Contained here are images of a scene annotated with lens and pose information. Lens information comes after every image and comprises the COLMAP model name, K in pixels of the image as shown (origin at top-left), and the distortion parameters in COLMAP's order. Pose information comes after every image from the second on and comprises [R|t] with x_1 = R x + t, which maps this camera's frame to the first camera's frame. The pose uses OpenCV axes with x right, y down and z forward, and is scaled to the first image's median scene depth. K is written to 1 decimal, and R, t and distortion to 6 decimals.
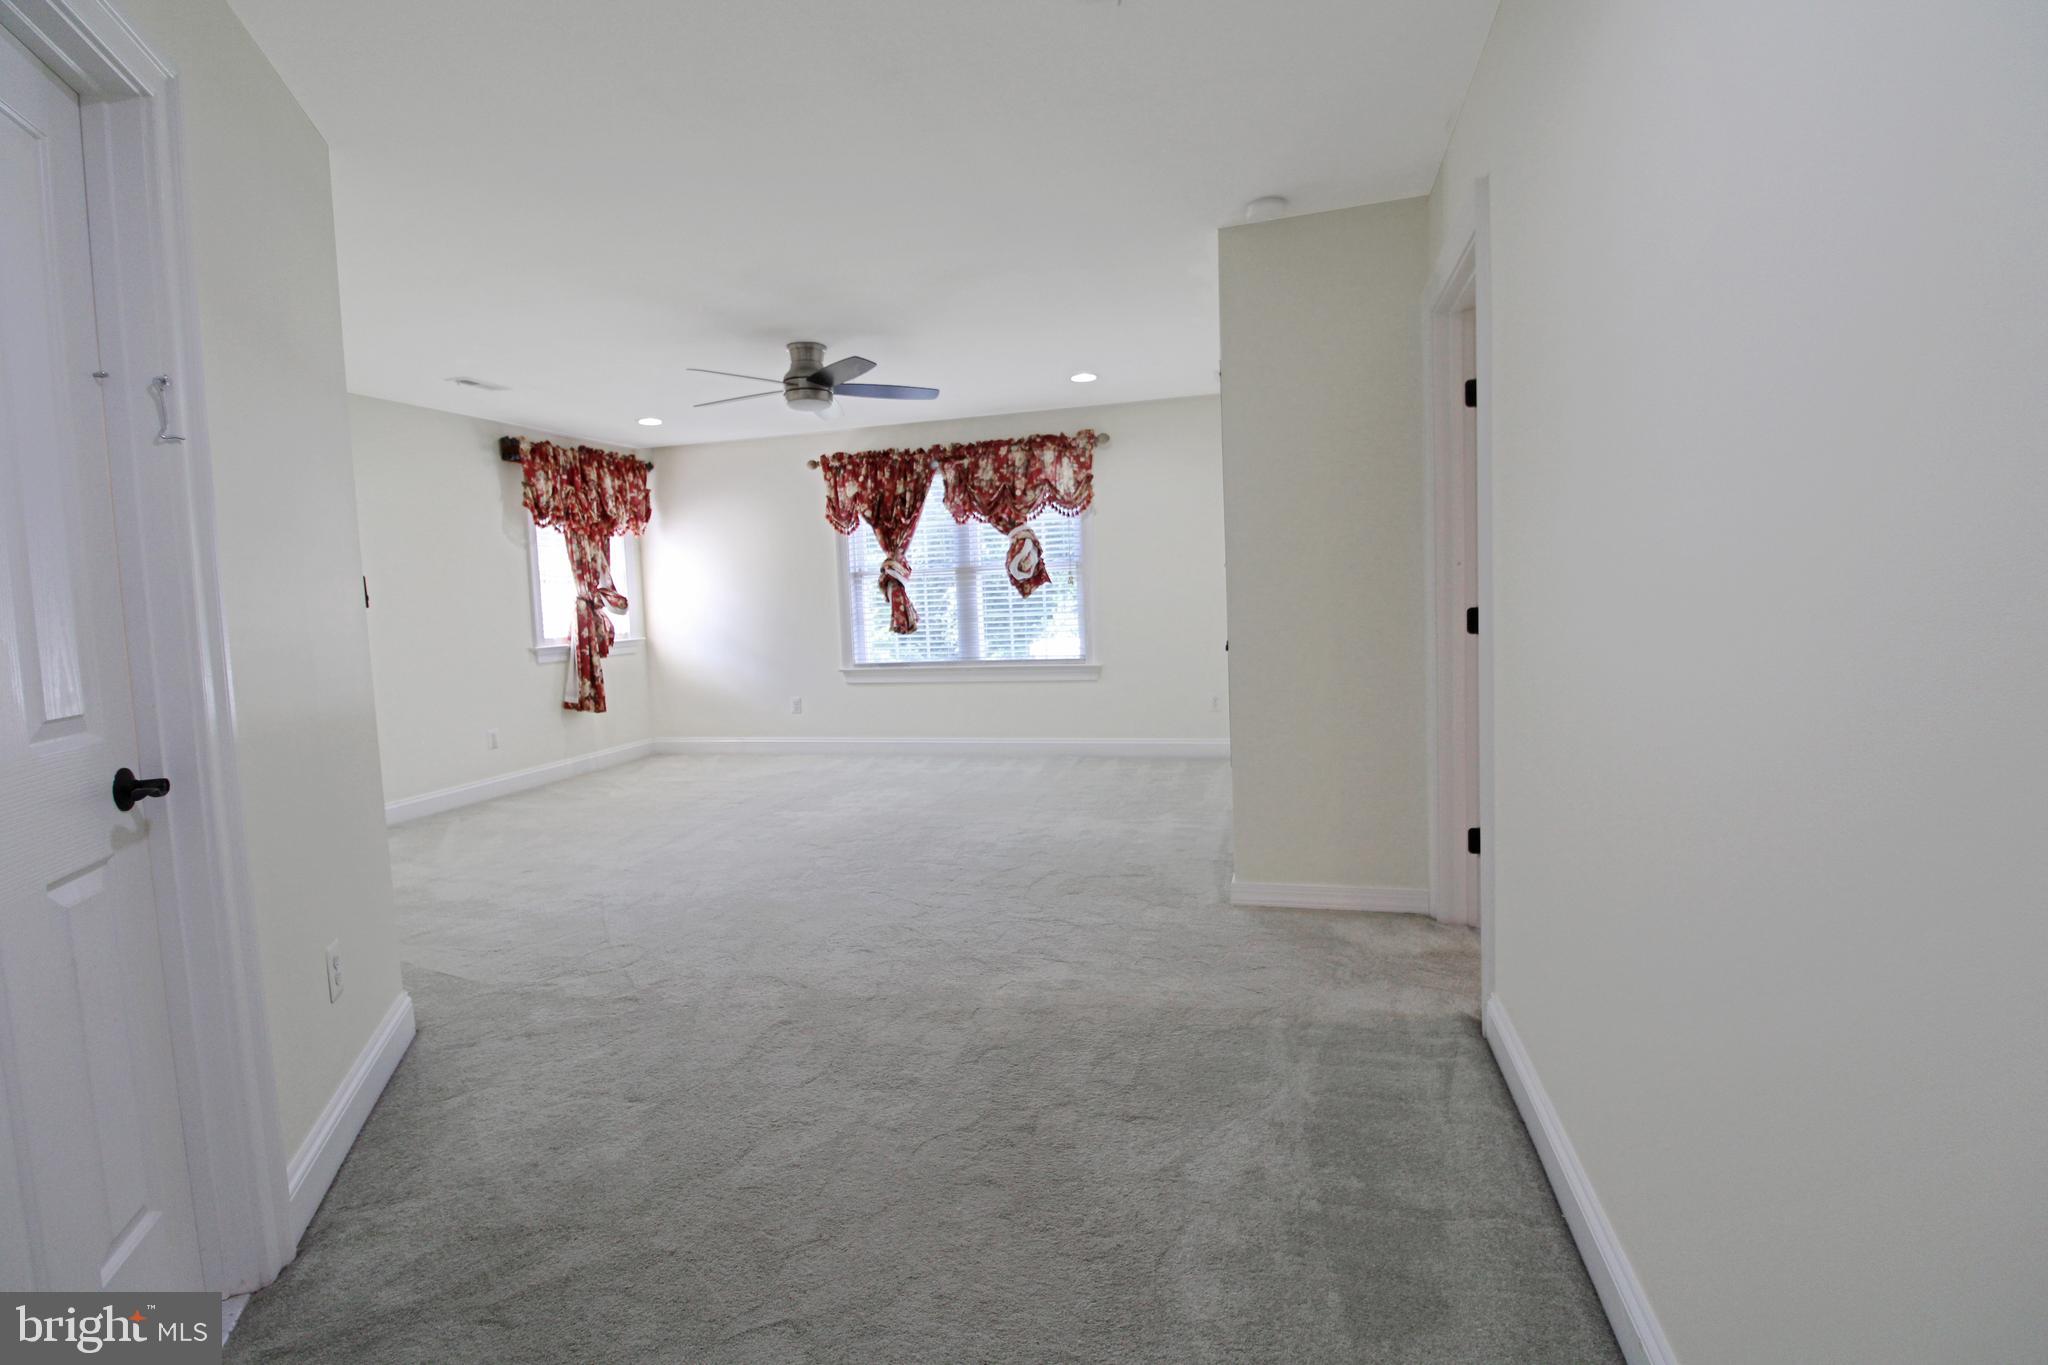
lens RADIAL K [[942.4, 0, 1032.6], [0, 942.4, 659.3], [0, 0, 1]] dist [-0.000515, -0.010899]
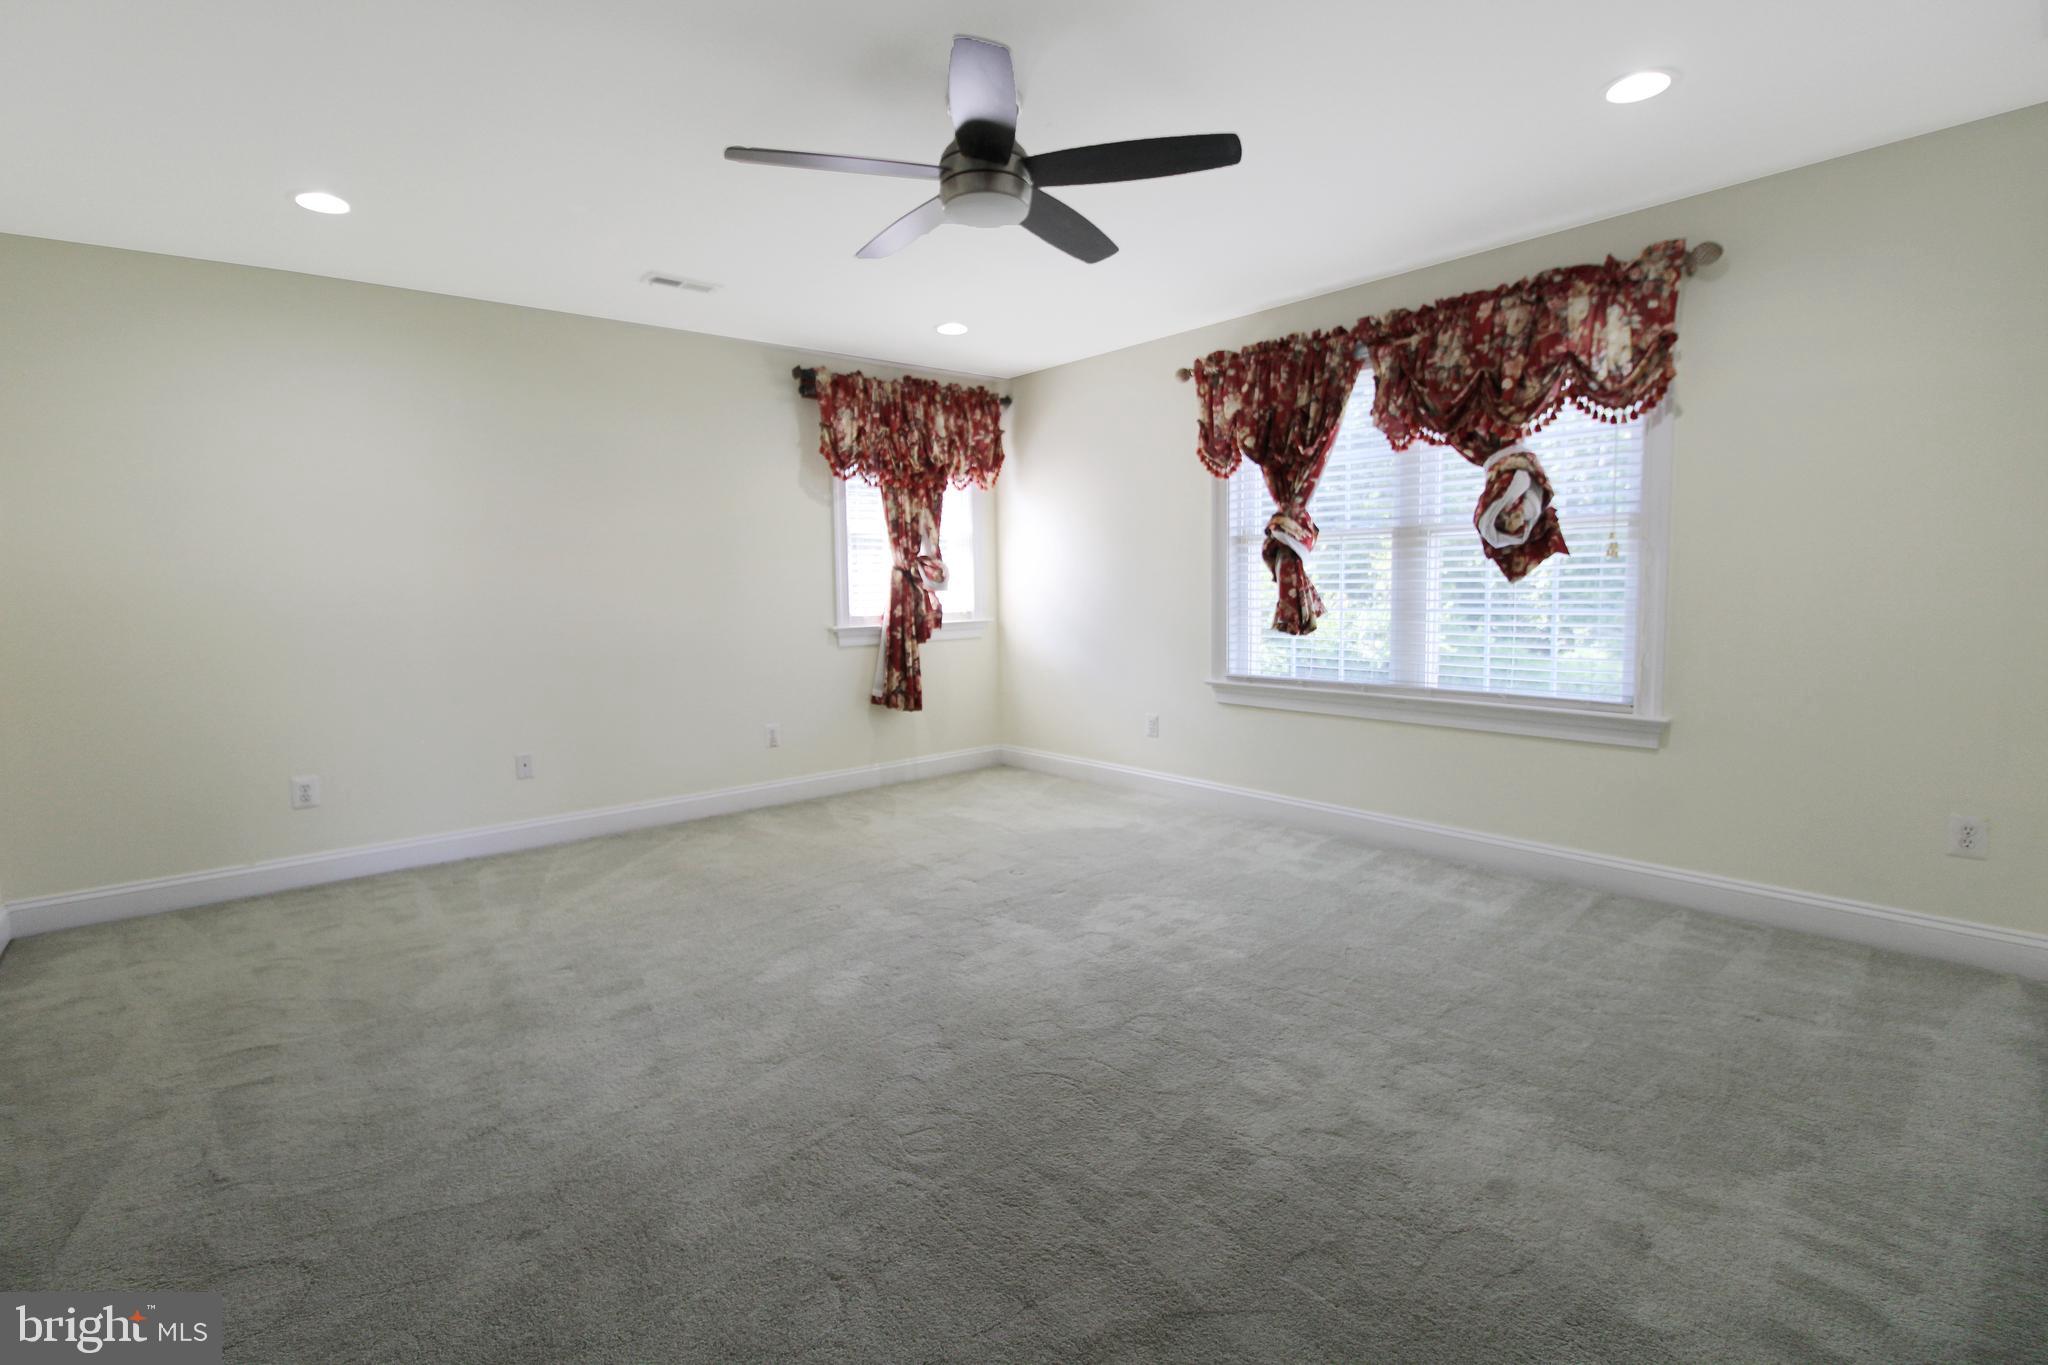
lens RADIAL K [[942.4, 0, 1032.6], [0, 942.4, 659.3], [0, 0, 1]] dist [-0.000515, -0.010899]
pose [[0.819675, 0.072182, -0.568262, 0.077248], [-0.058139, 0.997389, 0.042830, -0.027884], [0.569870, -0.002069, 0.821732, 0.399765]]
